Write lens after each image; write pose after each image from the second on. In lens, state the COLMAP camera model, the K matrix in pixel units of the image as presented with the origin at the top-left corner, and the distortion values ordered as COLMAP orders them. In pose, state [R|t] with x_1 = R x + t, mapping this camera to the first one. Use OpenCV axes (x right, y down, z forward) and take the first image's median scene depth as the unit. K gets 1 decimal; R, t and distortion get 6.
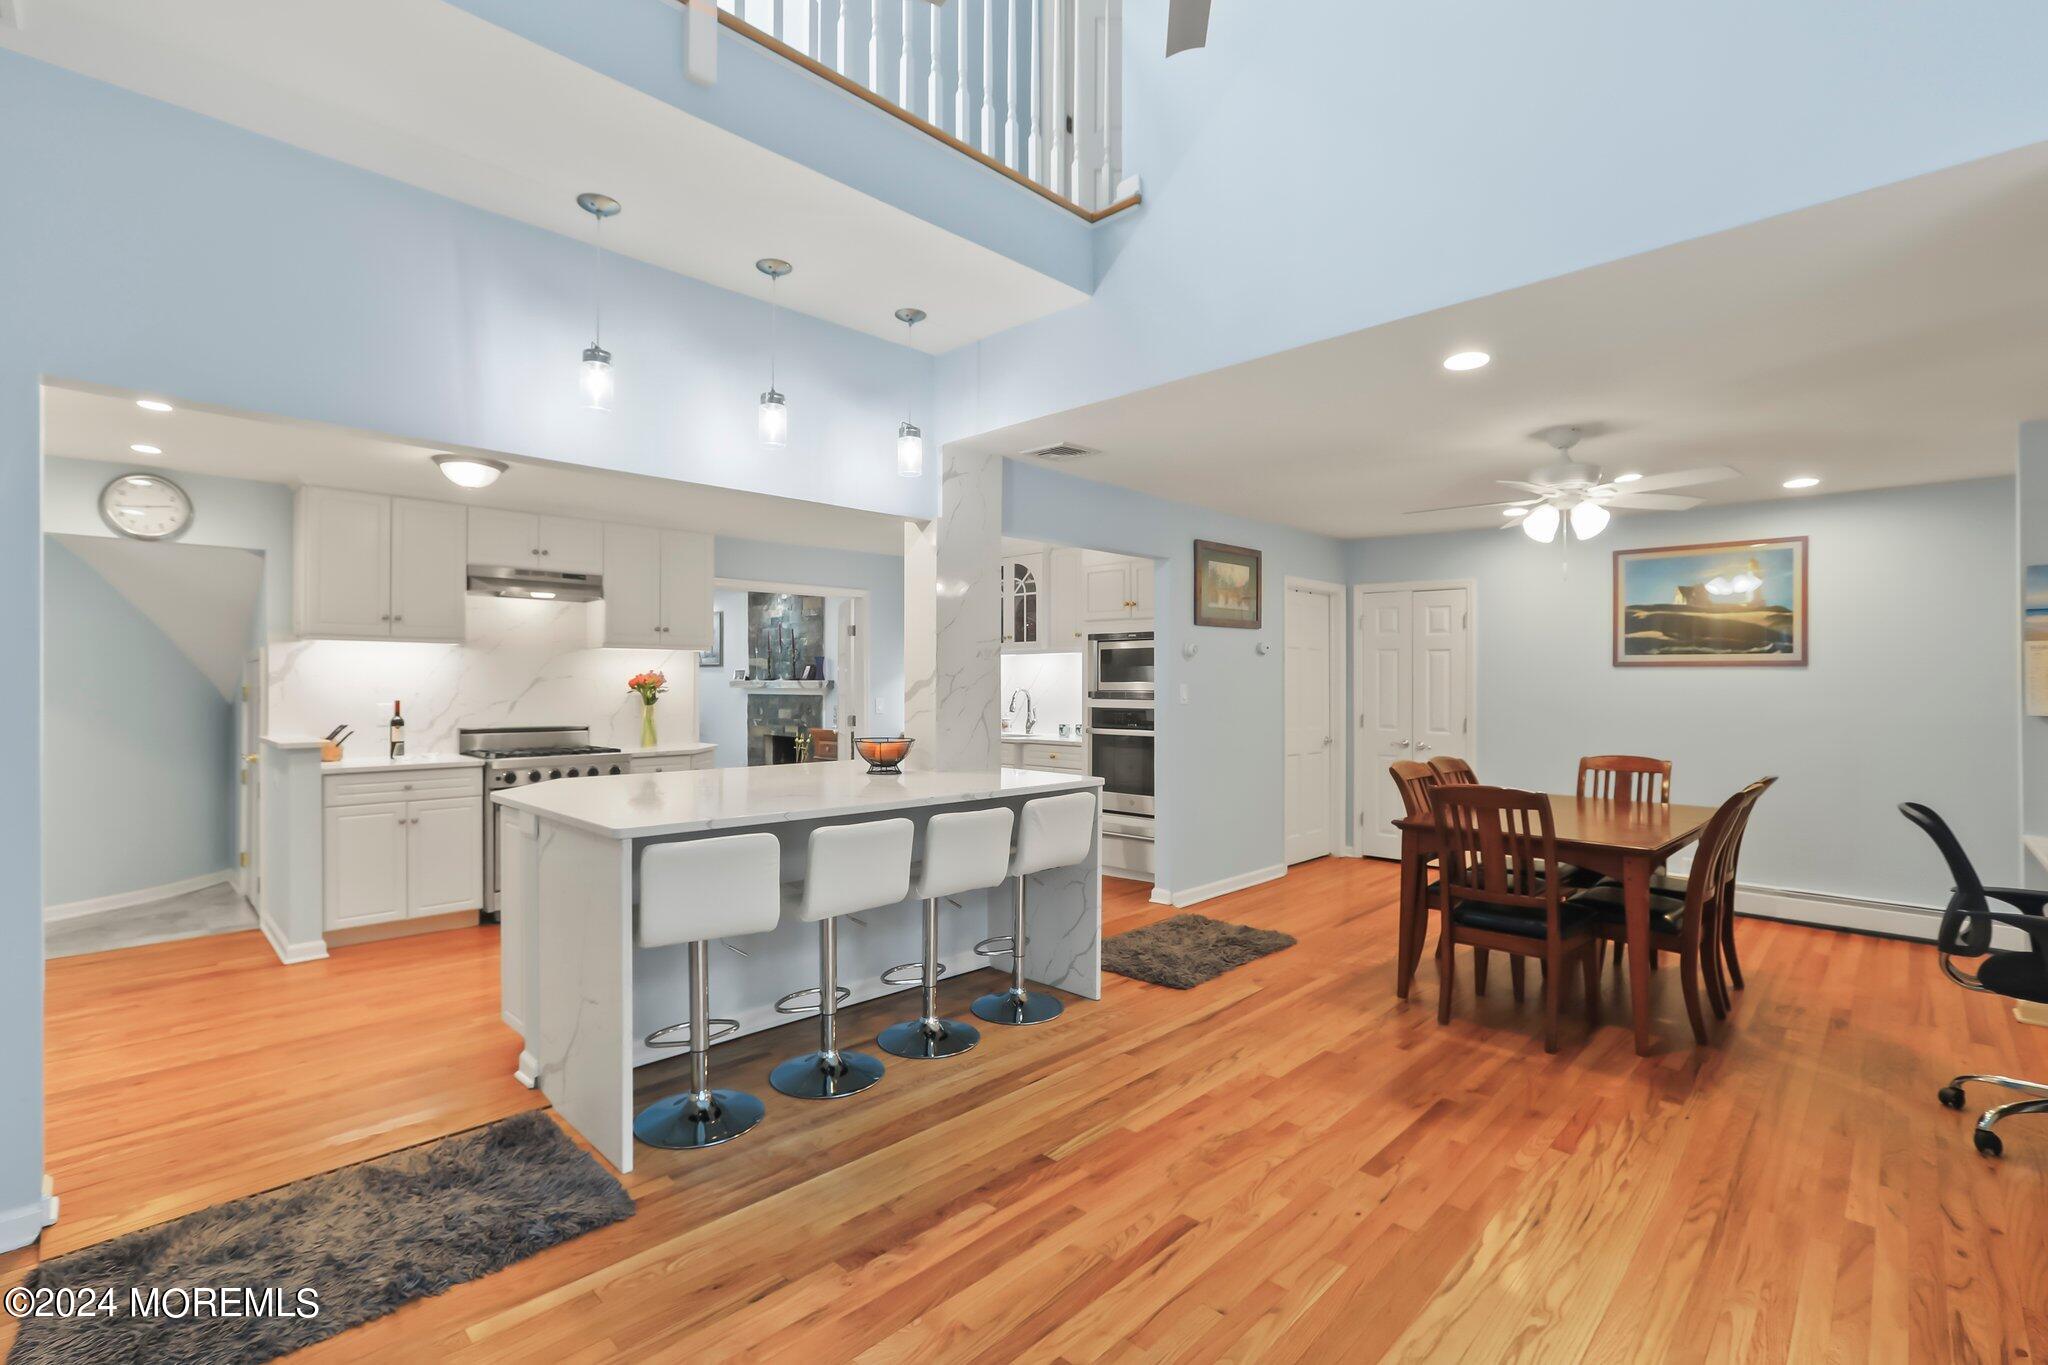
lens RADIAL K [[936.7, 0, 1014.6], [0, 936.7, 692.7], [0, 0, 1]] dist [-0.013952, 0.000104]
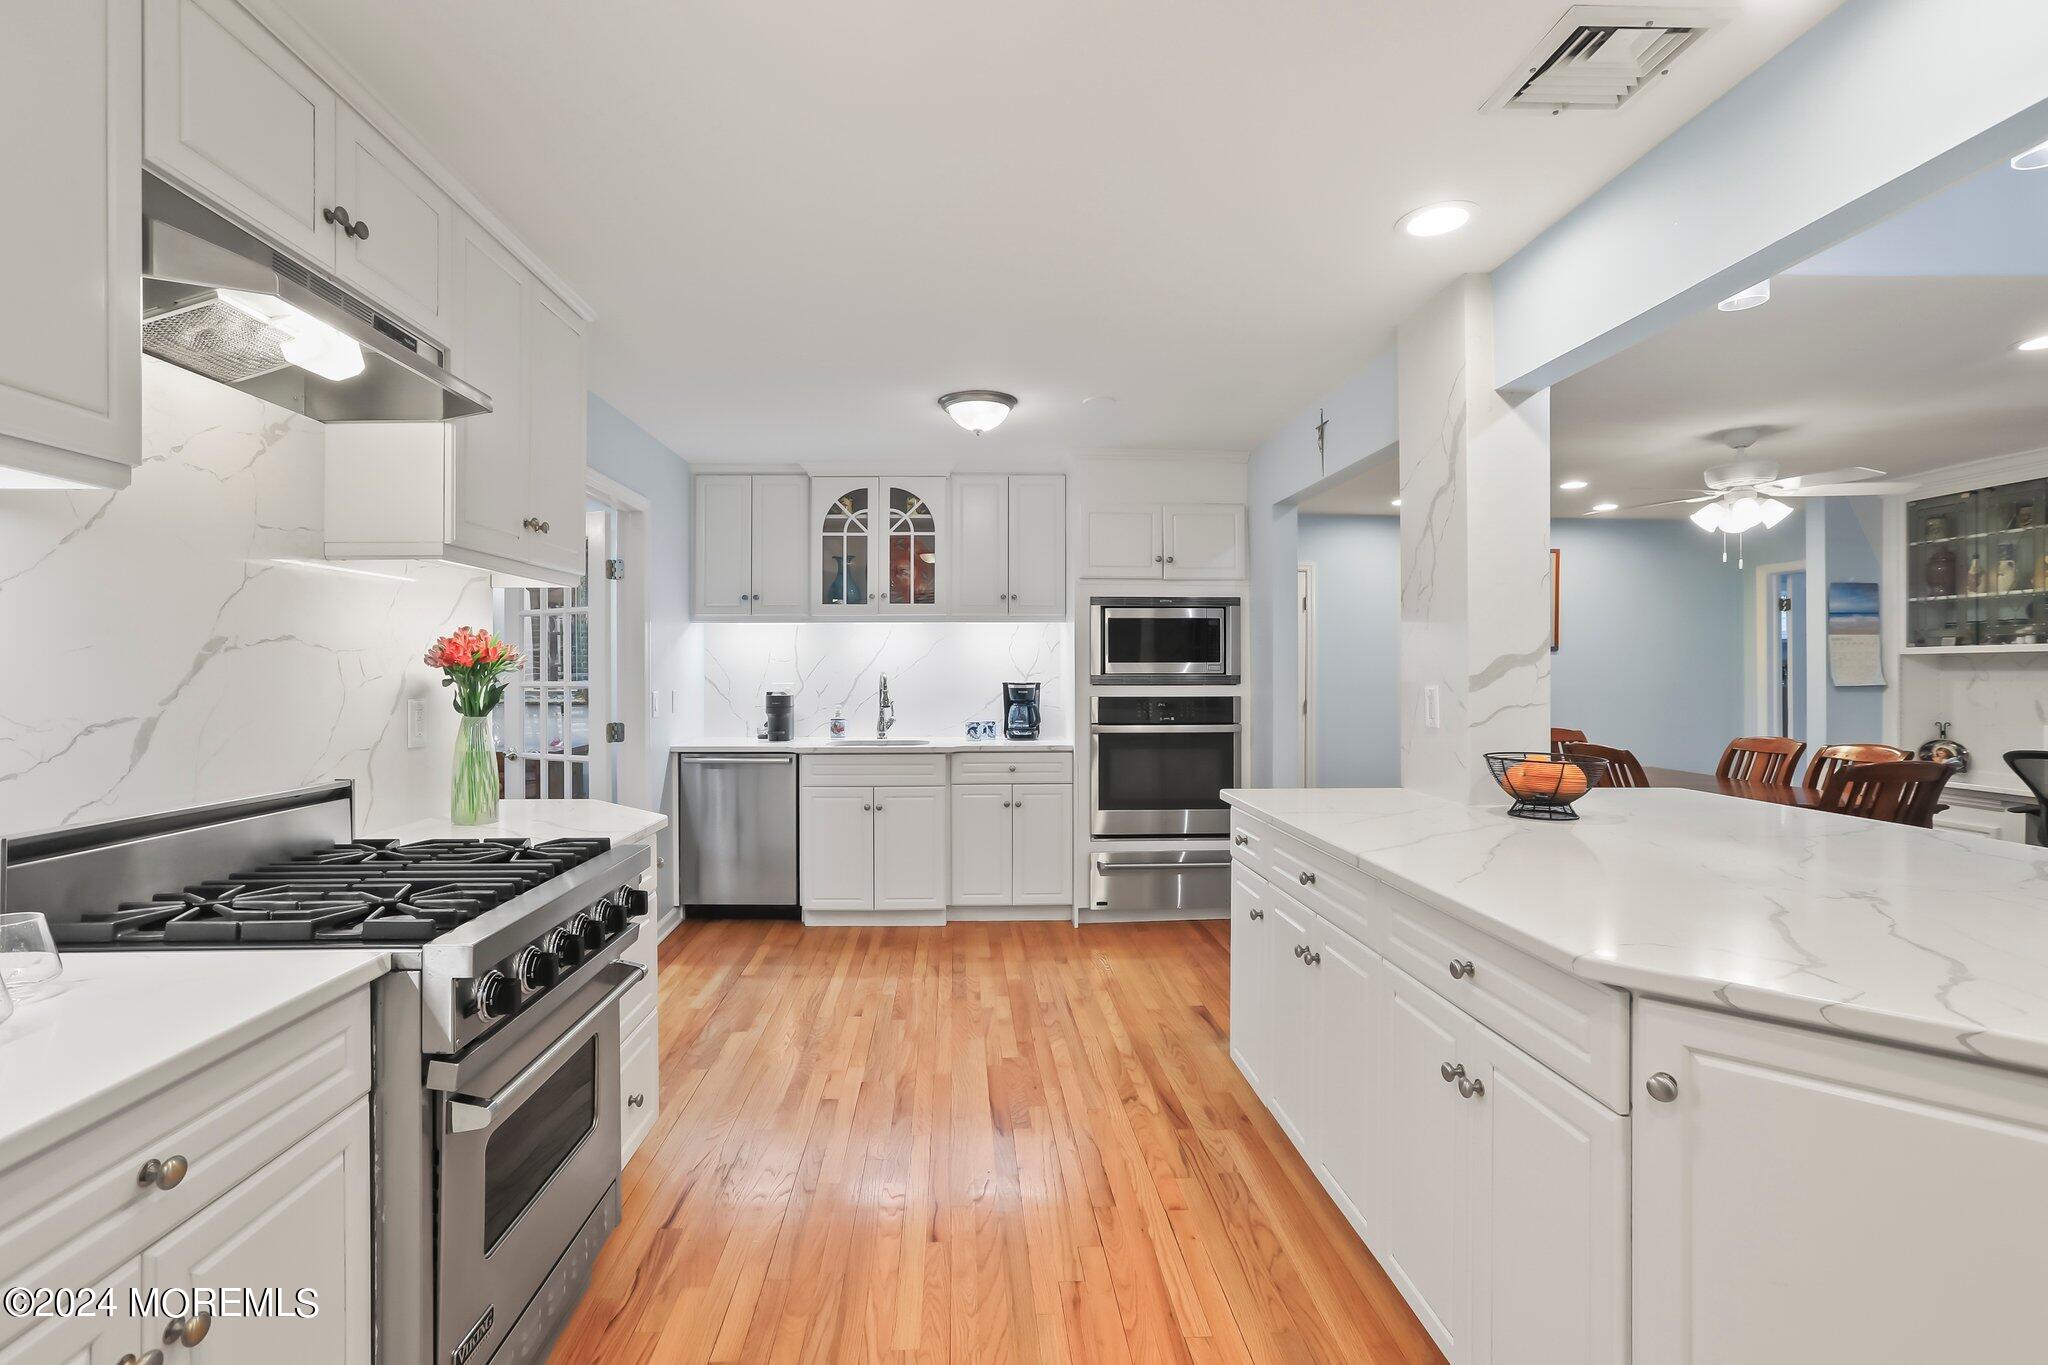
lens RADIAL K [[936.7, 0, 1014.6], [0, 936.7, 670.0], [0, 0, 1]] dist [-0.013952, 0.000104]
pose [[0.681374, -0.001882, 0.731933, -0.498090], [0.007104, 0.999967, -0.004043, -0.003327], [-0.731901, 0.007954, 0.681365, 0.550729]]
